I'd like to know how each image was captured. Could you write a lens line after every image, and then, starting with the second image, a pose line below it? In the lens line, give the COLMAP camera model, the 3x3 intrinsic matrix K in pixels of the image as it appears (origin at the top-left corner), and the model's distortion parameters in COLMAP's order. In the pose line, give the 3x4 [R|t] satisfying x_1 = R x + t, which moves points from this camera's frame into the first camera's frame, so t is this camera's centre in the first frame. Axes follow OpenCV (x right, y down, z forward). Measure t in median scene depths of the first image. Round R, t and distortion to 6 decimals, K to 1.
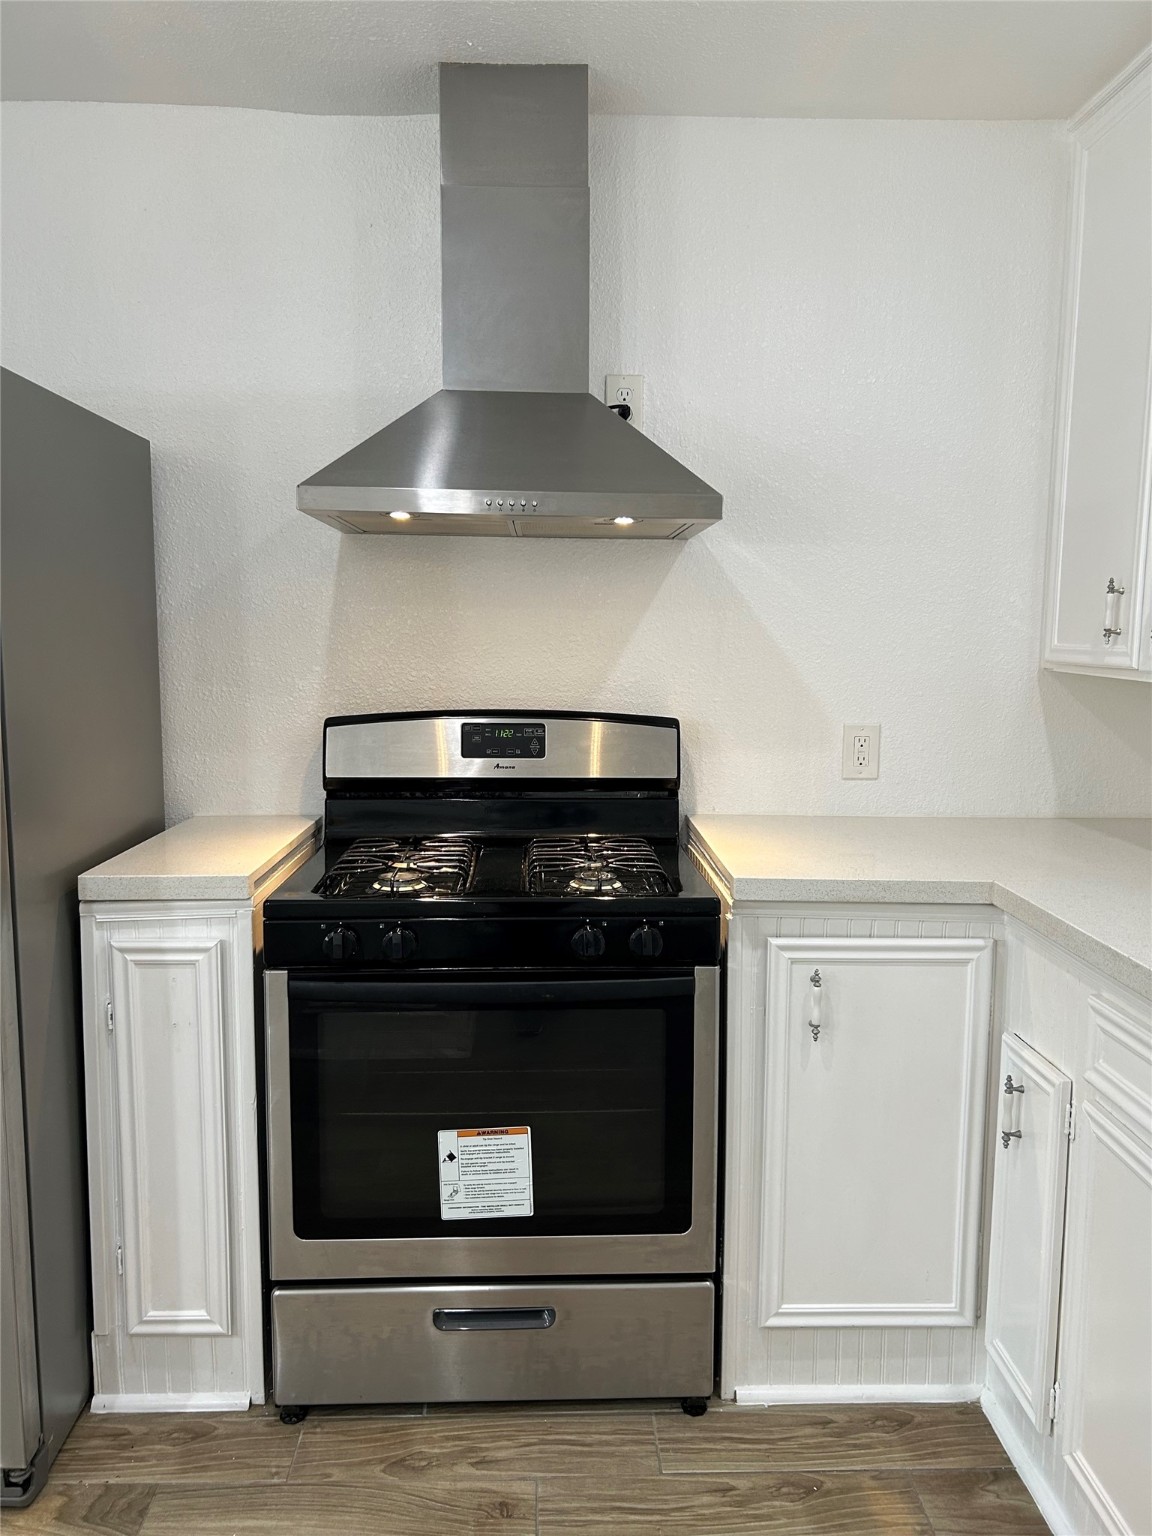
lens RADIAL K [[1157.8, 0, 574.2], [0, 1157.8, 768.0], [0, 0, 1]] dist [0.059325, -0.069946]
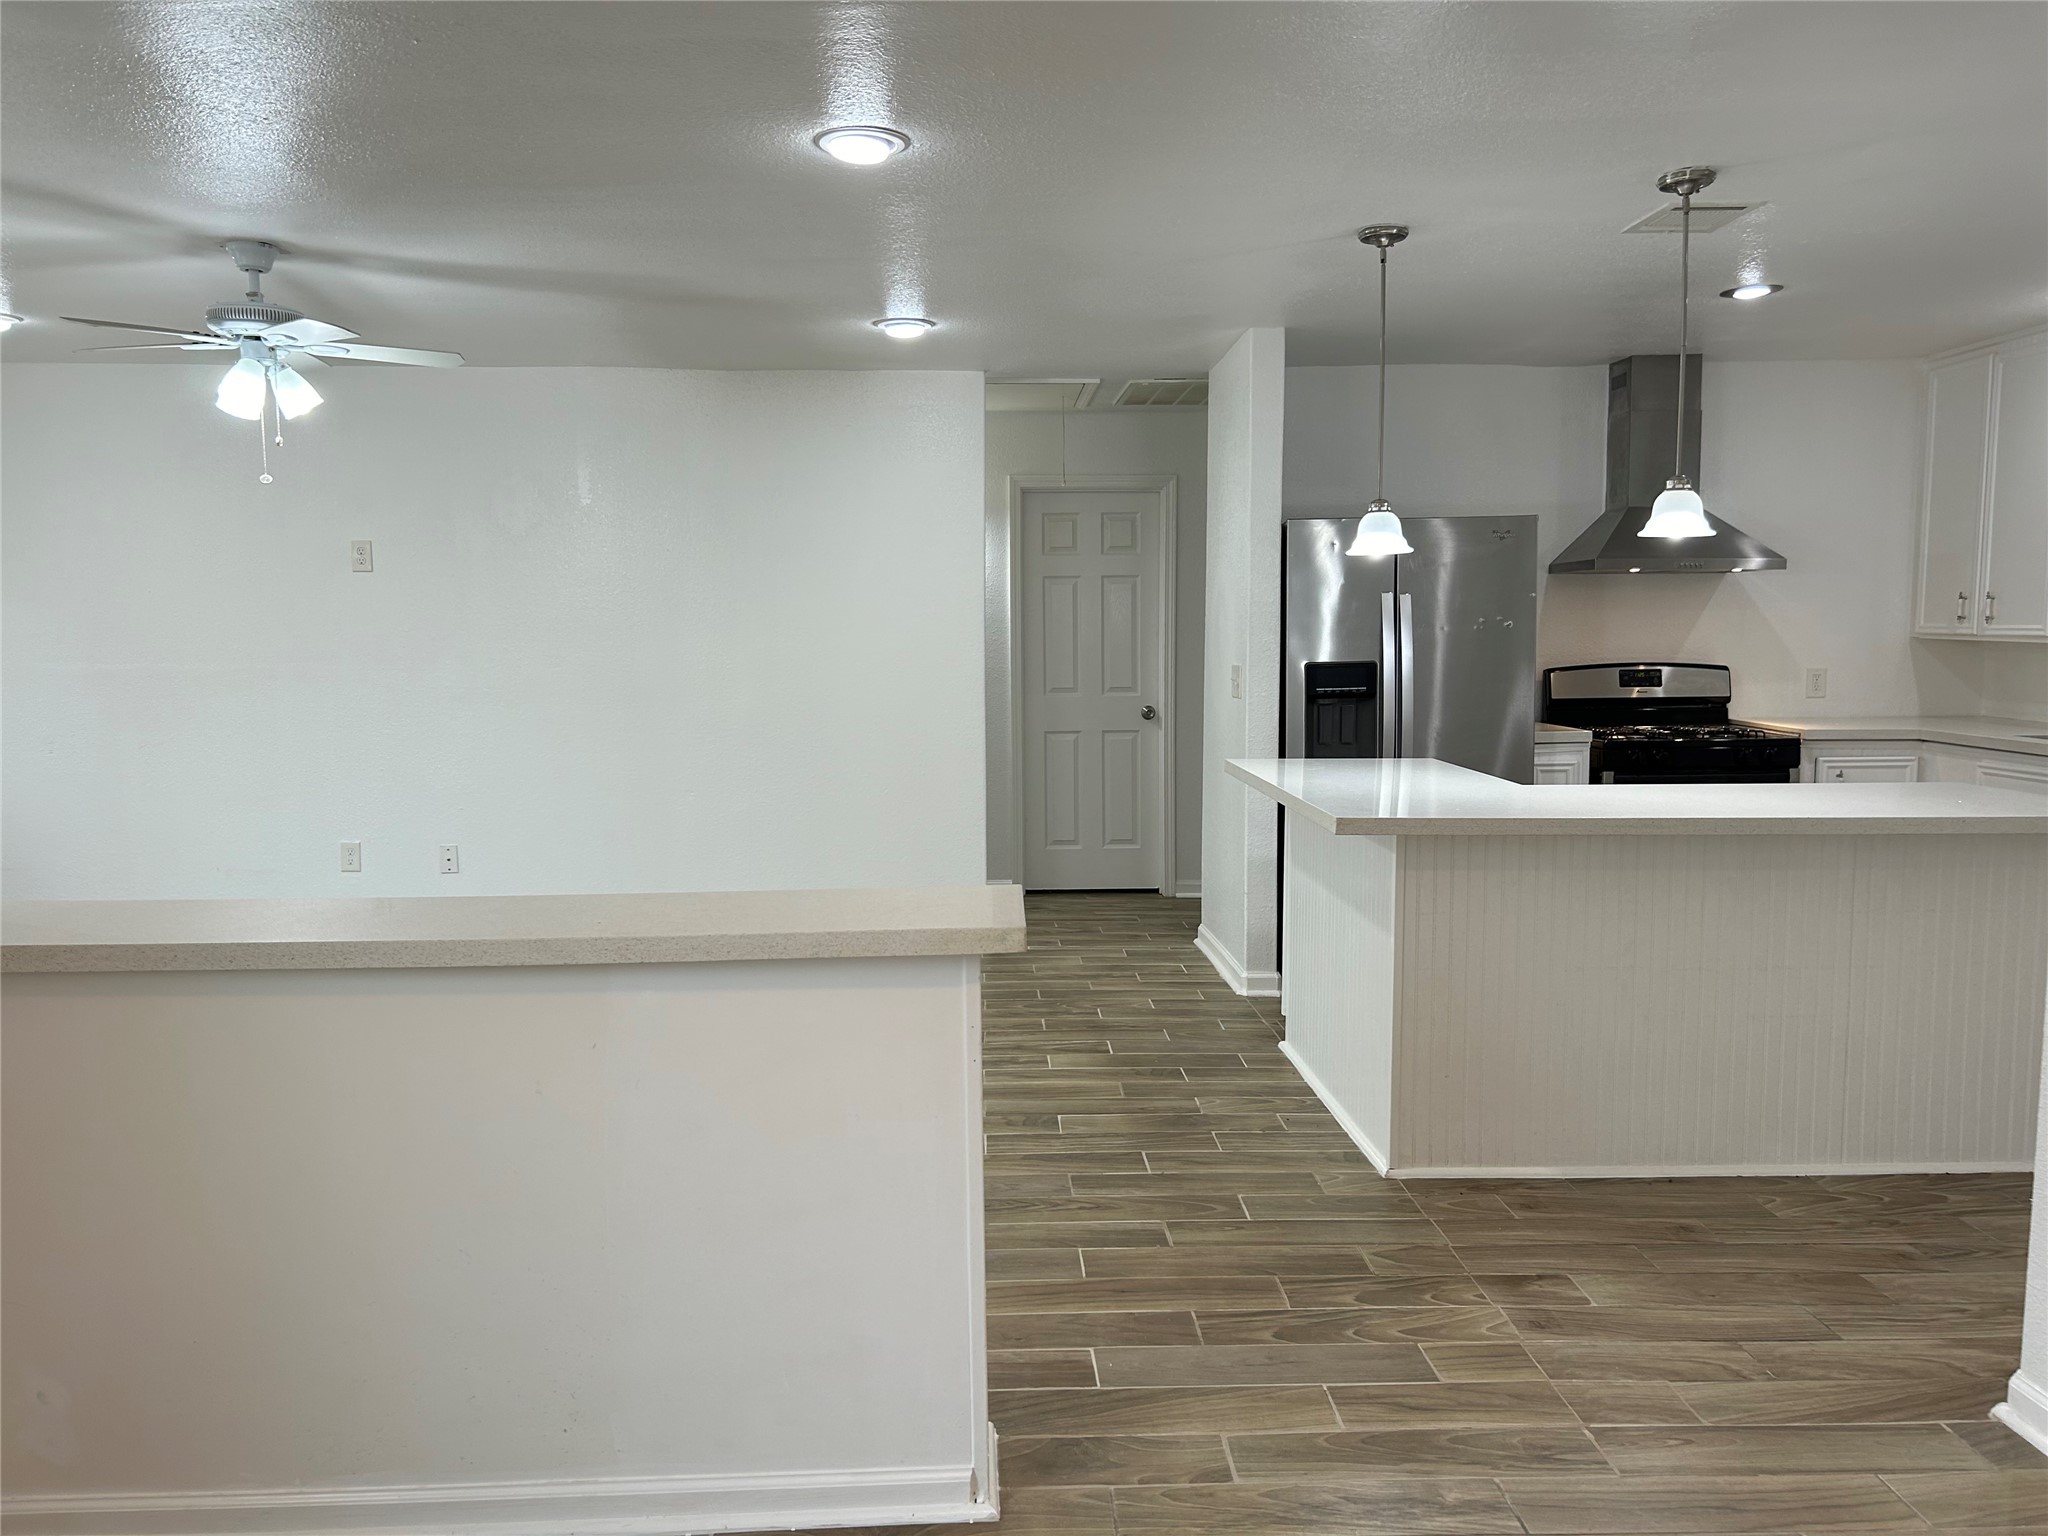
lens RADIAL K [[1543.8, 0, 1021.4], [0, 1543.8, 790.7], [0, 0, 1]] dist [0.059325, -0.069946]
pose [[0.999834, -0.017418, -0.005319, -1.325942], [0.017373, 0.999813, -0.008461, 0.205739], [0.005465, 0.008368, 0.999950, -1.973157]]
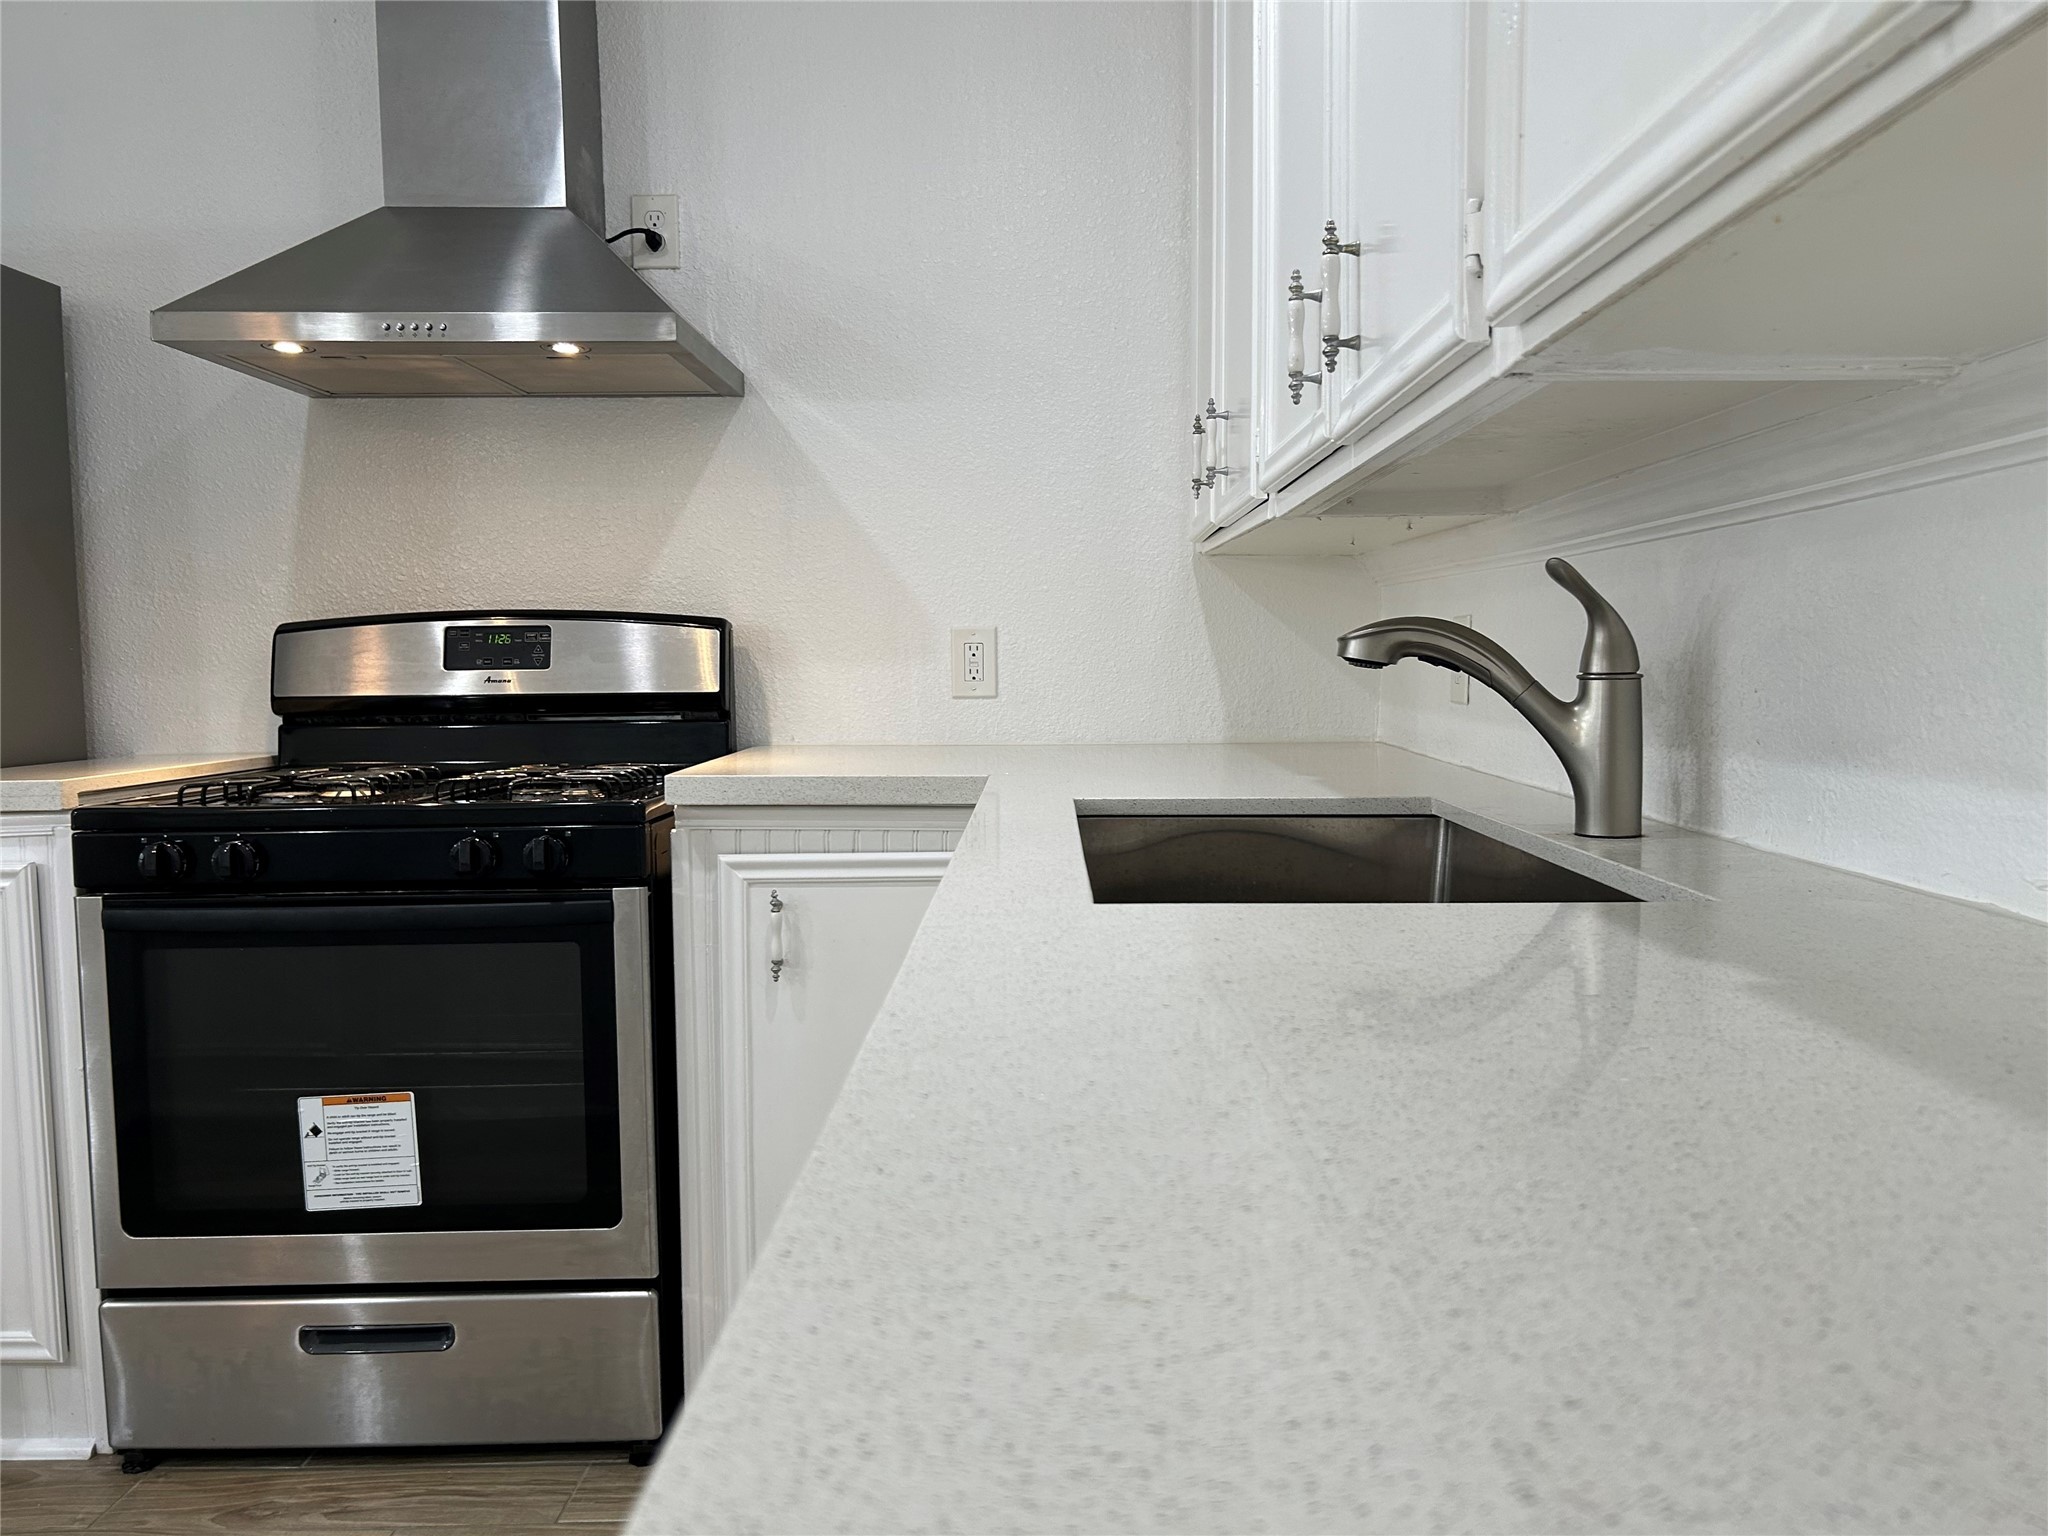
lens RADIAL K [[1543.8, 0, 1030.3], [0, 1543.8, 774.1], [0, 0, 1]] dist [0.059325, -0.069946]
pose [[0.999211, -0.015527, -0.036542, 0.413745], [0.014011, 0.999045, -0.041382, 0.135947], [0.037150, 0.040838, 0.998475, -0.058181]]
